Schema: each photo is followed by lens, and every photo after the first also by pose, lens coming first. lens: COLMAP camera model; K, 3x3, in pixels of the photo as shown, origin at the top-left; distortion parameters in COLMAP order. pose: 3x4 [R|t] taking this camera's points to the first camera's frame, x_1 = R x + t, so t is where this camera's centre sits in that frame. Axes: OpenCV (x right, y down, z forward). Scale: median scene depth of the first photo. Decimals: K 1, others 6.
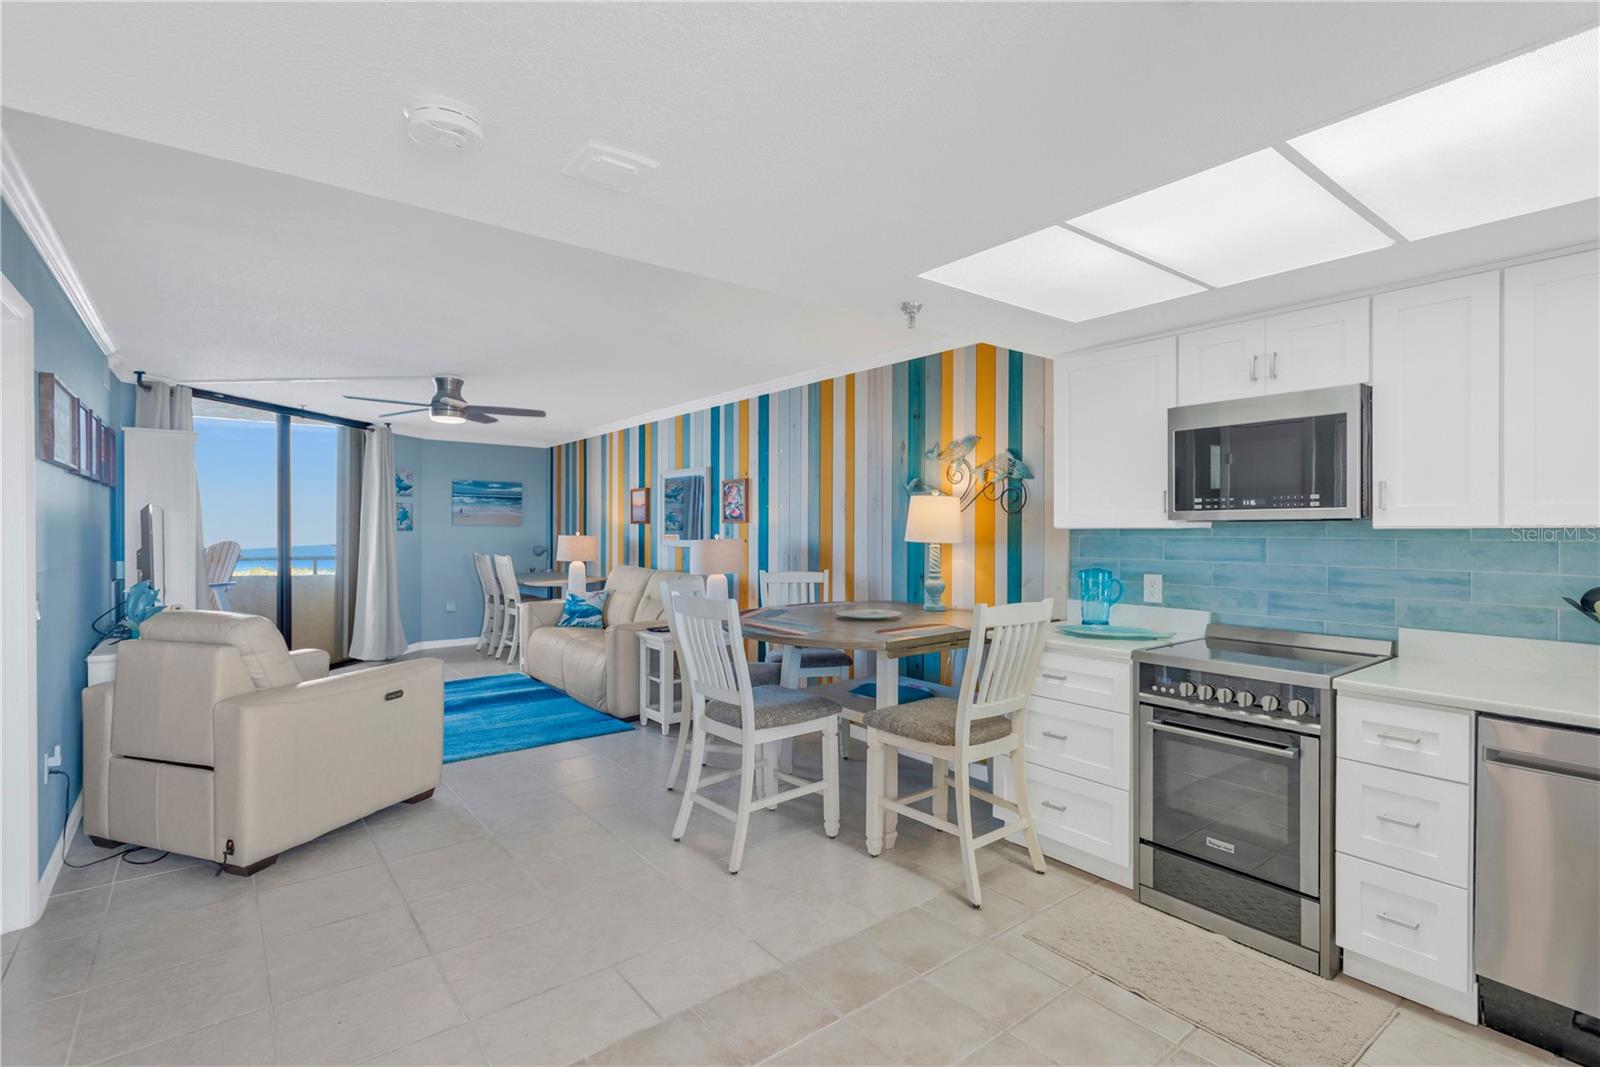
lens RADIAL K [[751.1, 0, 799.9], [0, 751.1, 529.2], [0, 0, 1]] dist [0.023437, -0.010579]
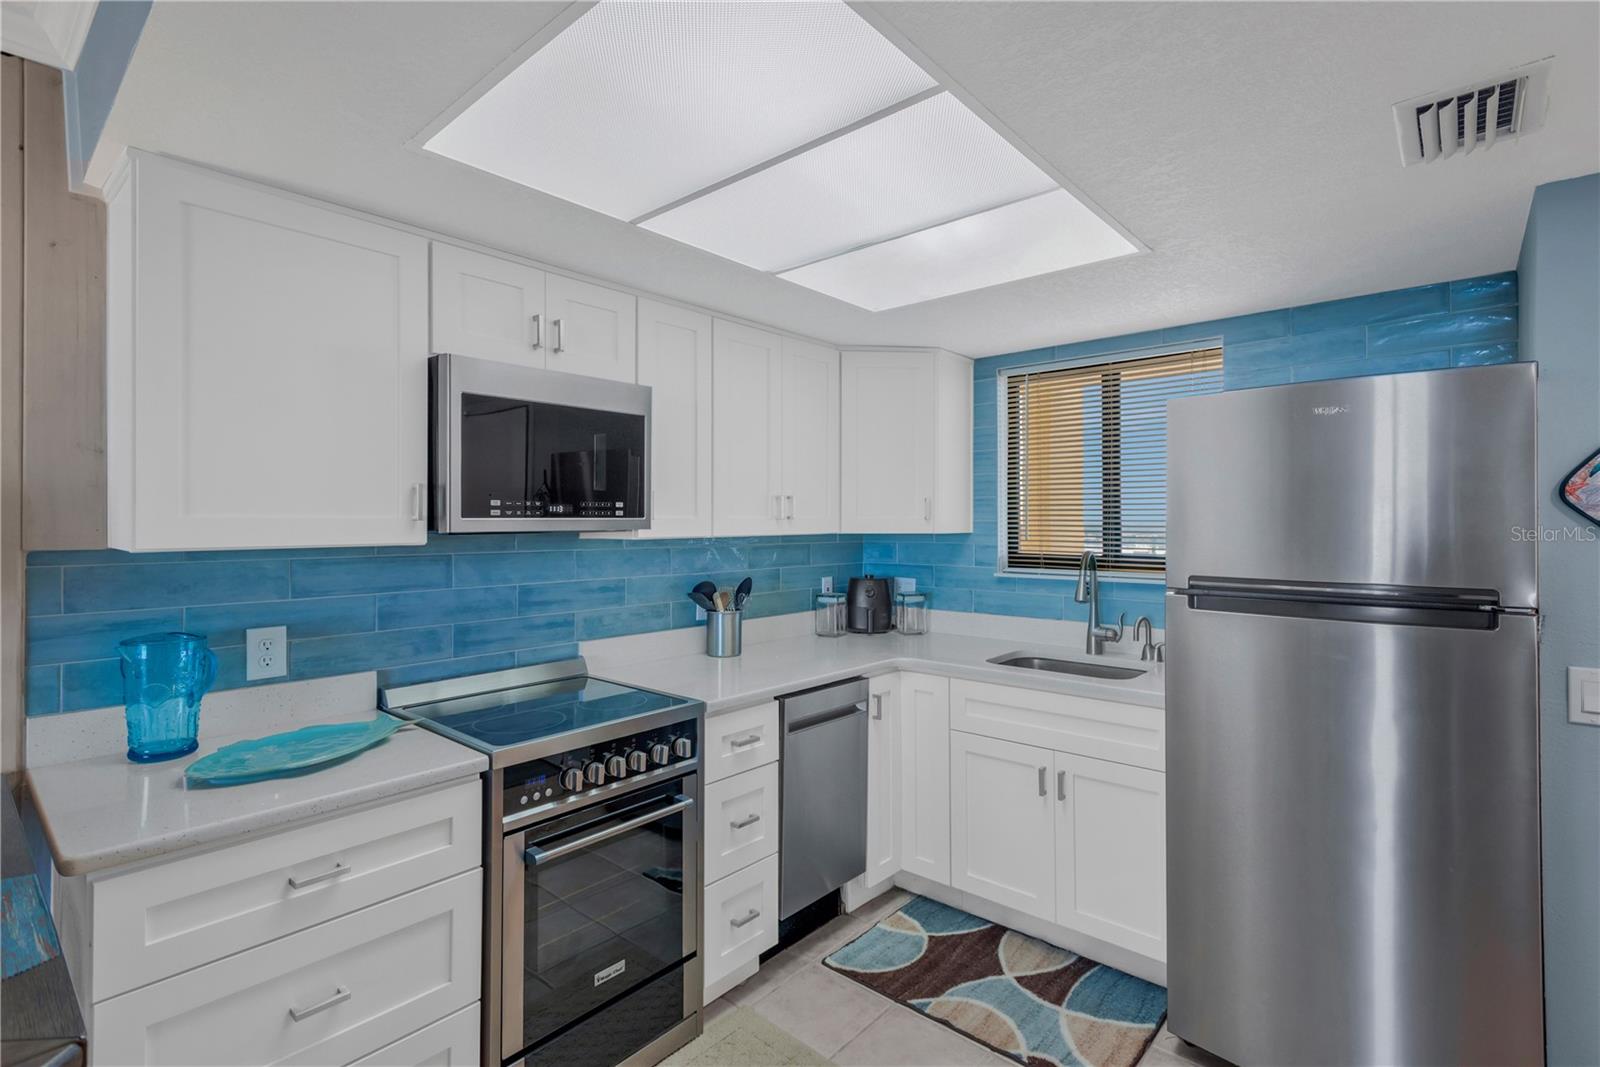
lens RADIAL K [[749.3, 0, 800.8], [0, 749.3, 519.3], [0, 0, 1]] dist [0.023473, -0.009494]
pose [[-0.189333, 0.003782, 0.981906, -0.096736], [0.002358, 0.999991, -0.003397, -0.010695], [-0.981910, 0.001672, -0.189340, 0.448367]]
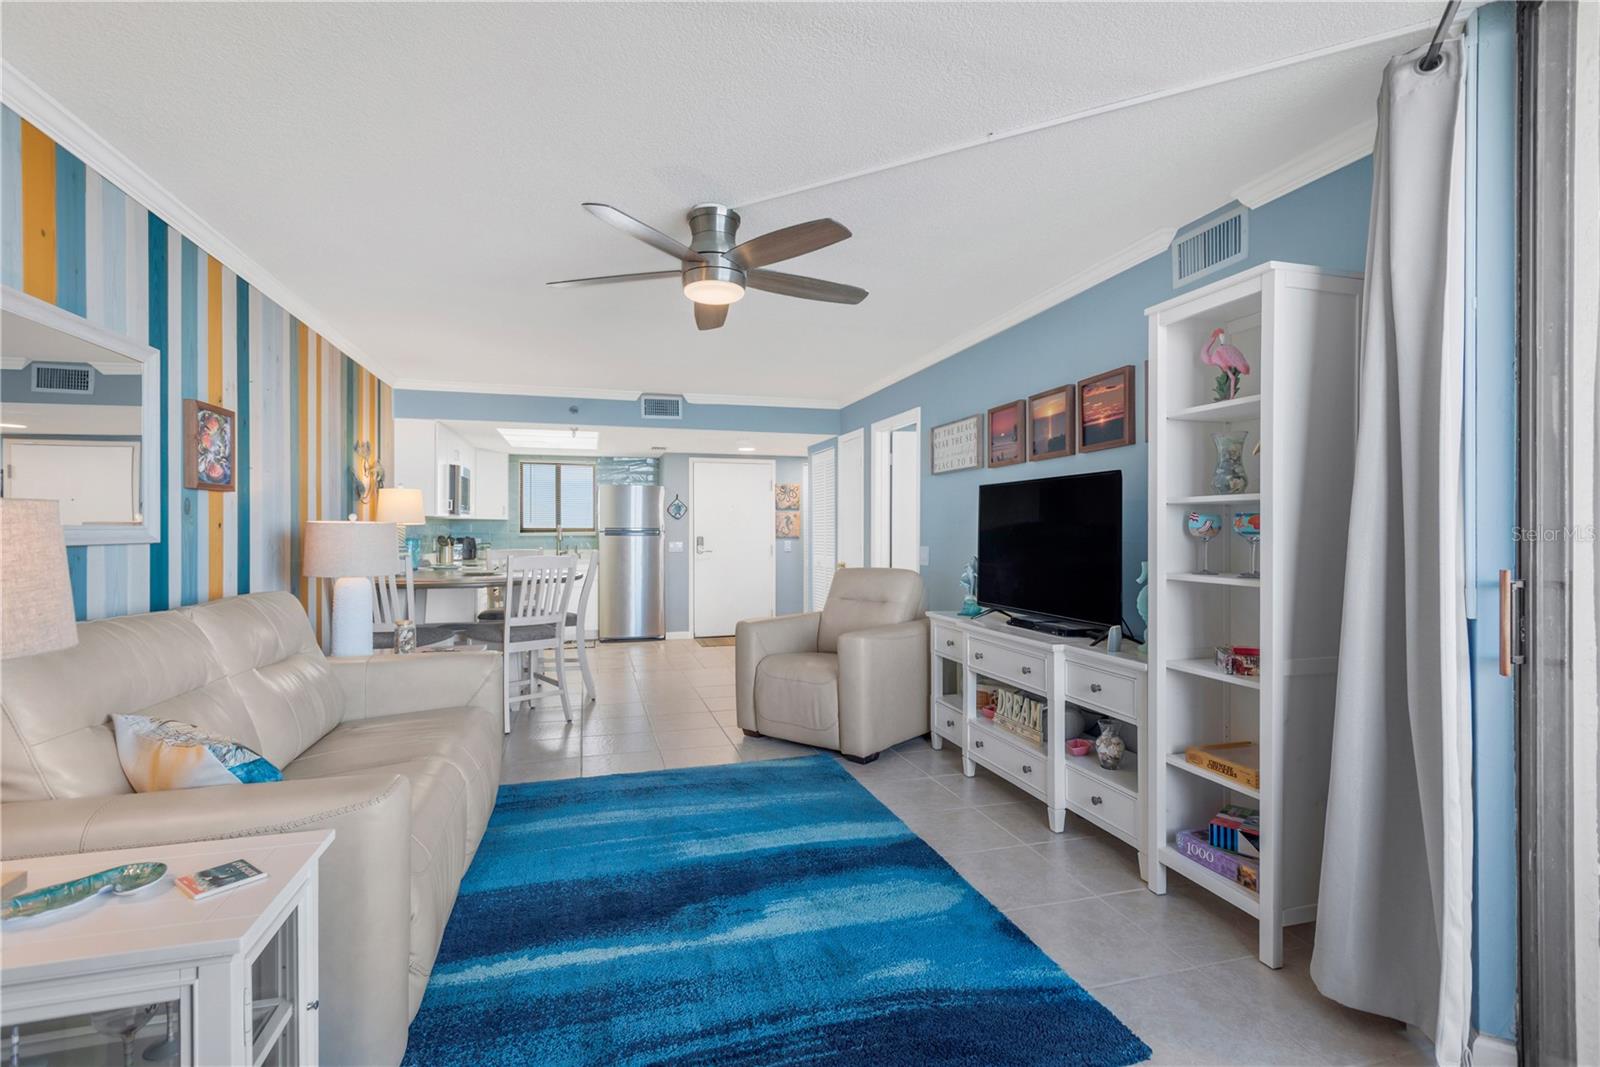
lens RADIAL K [[748.7, 0, 800.0], [0, 748.7, 533.5], [0, 0, 1]] dist [0.023011, 0.000011]
pose [[-0.926674, -0.002564, 0.375858, -0.726907], [-0.000635, 0.999986, 0.005257, 0.019940], [-0.375866, 0.004633, -0.926663, 1.481582]]
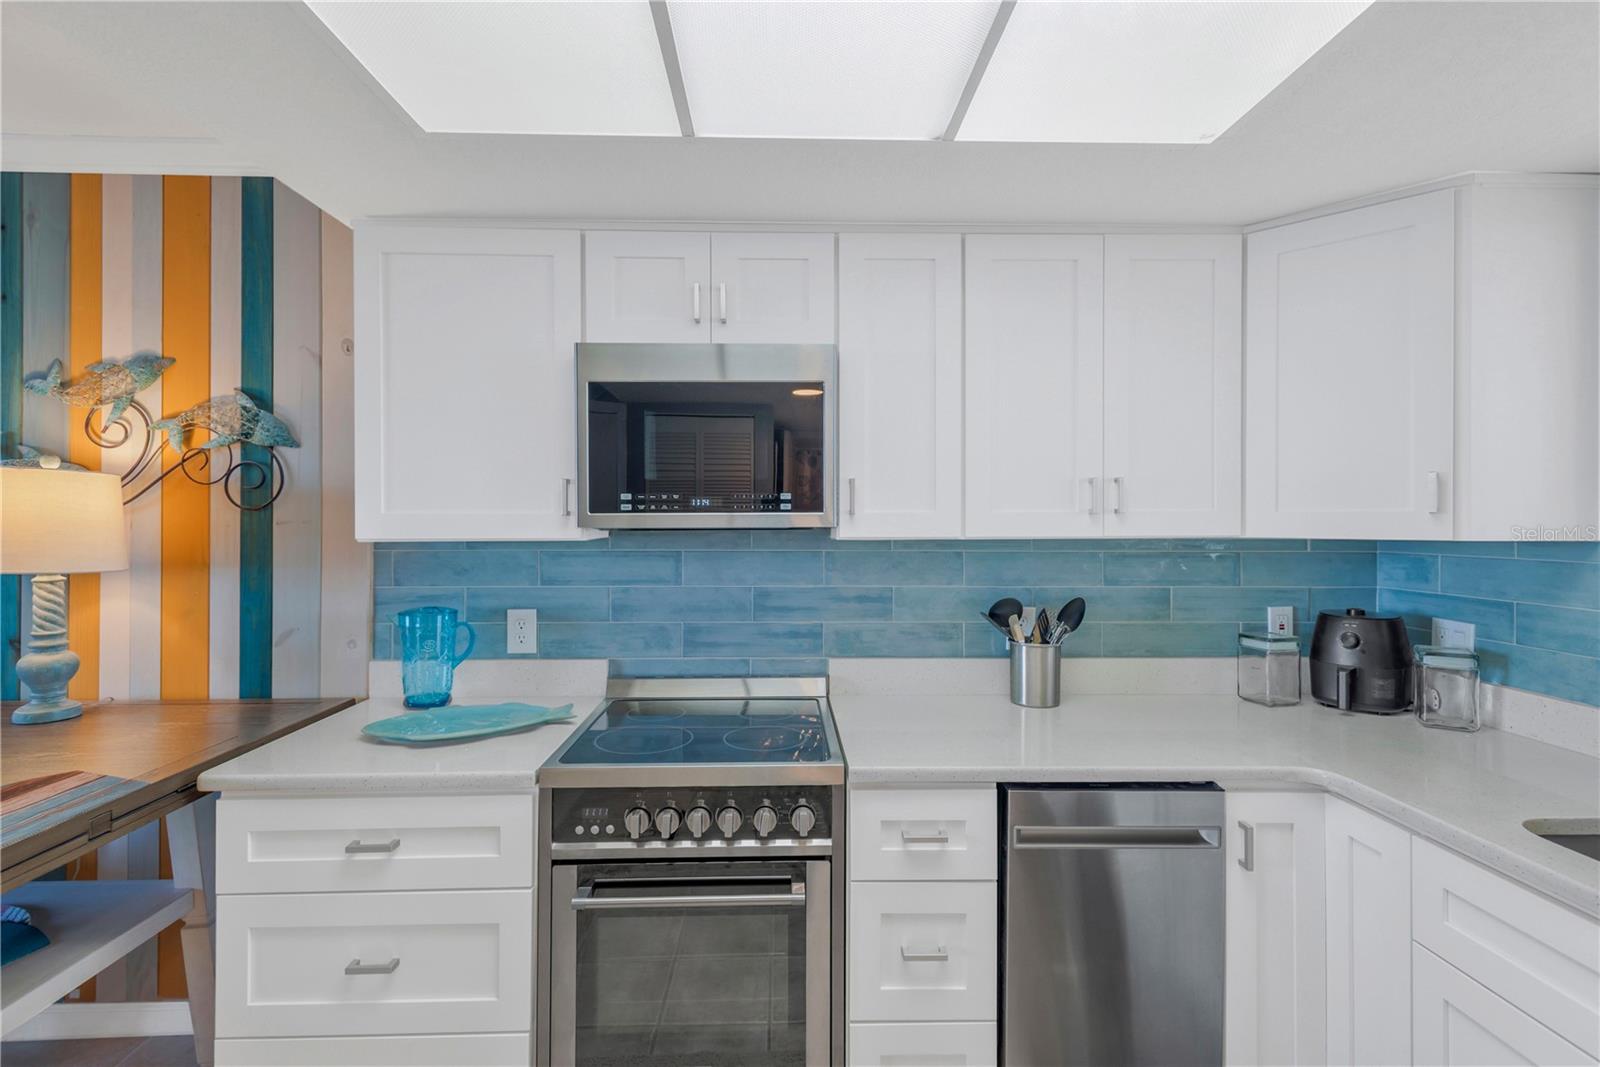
lens RADIAL K [[748.0, 0, 800.4], [0, 748.0, 519.9], [0, 0, 1]] dist [0.022410, -0.010178]
pose [[0.590424, -0.000523, 0.807093, 0.058678], [0.001108, 0.999999, -0.000162, -0.009810], [-0.807093, 0.000990, 0.590424, 0.270438]]
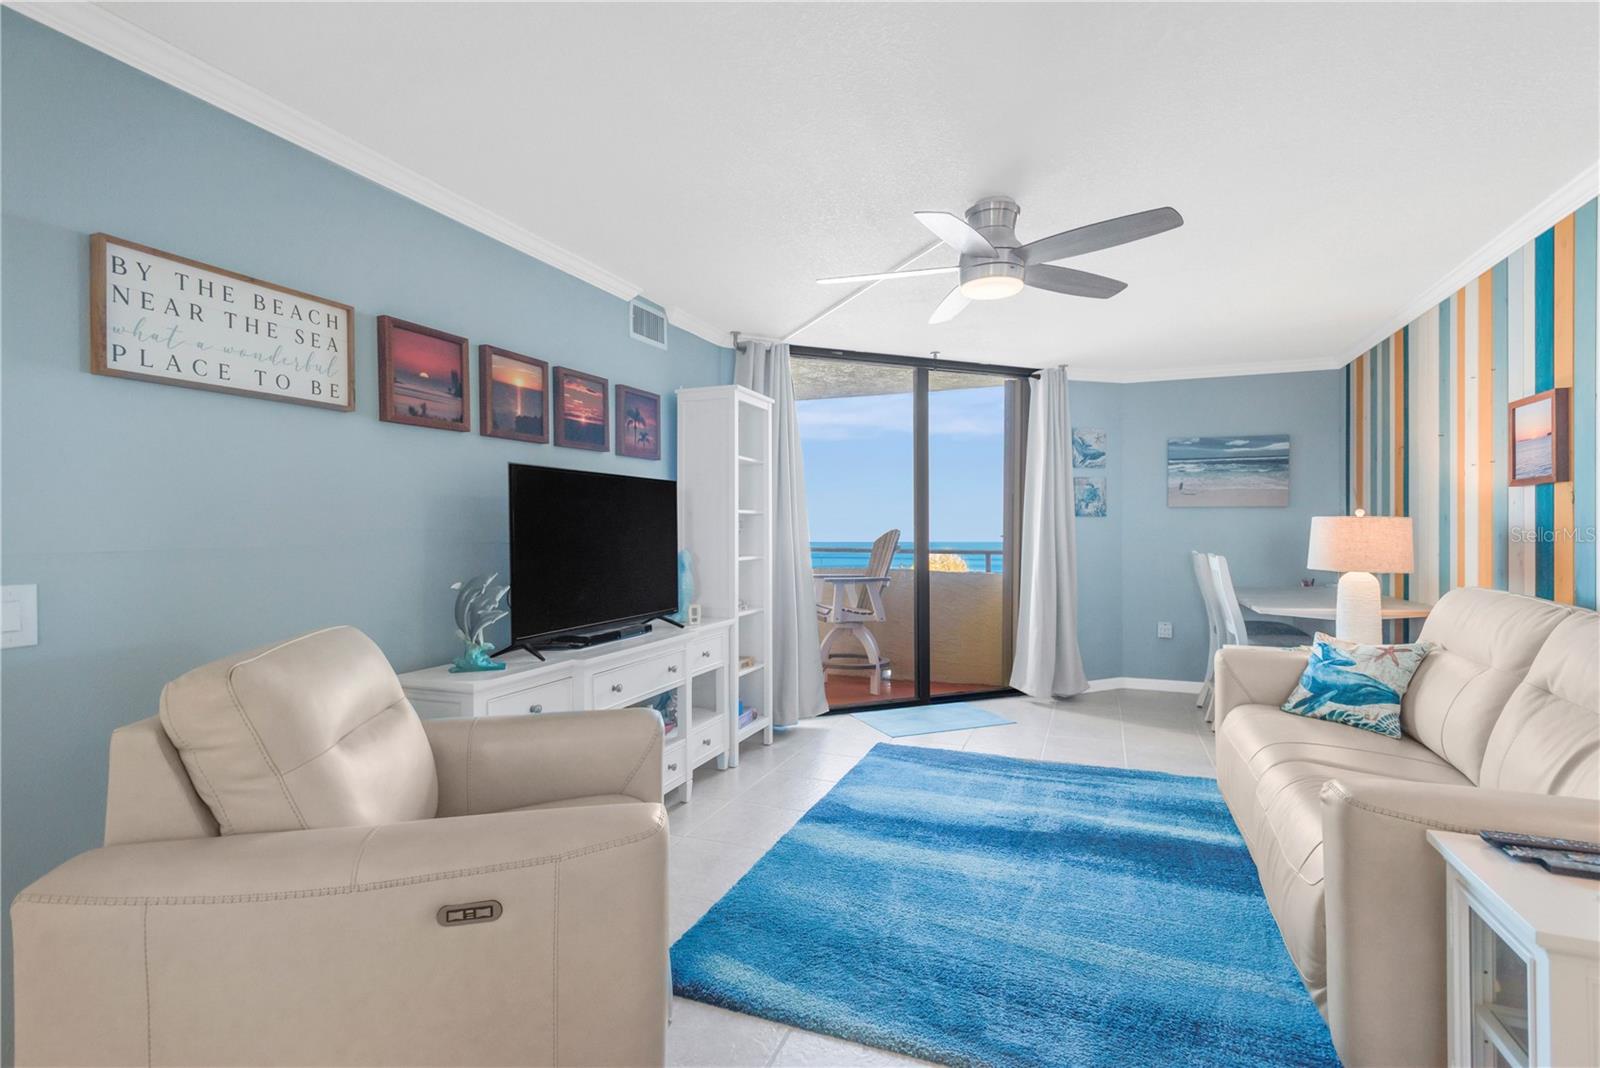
lens RADIAL K [[745.8, 0, 801.2], [0, 745.8, 530.3], [0, 0, 1]] dist [0.024868, -0.010153]
pose [[0.503245, -0.001256, -0.864143, -0.087408], [0.003828, 0.999992, 0.000776, 0.020302], [0.864135, -0.003698, 0.503246, 0.633194]]
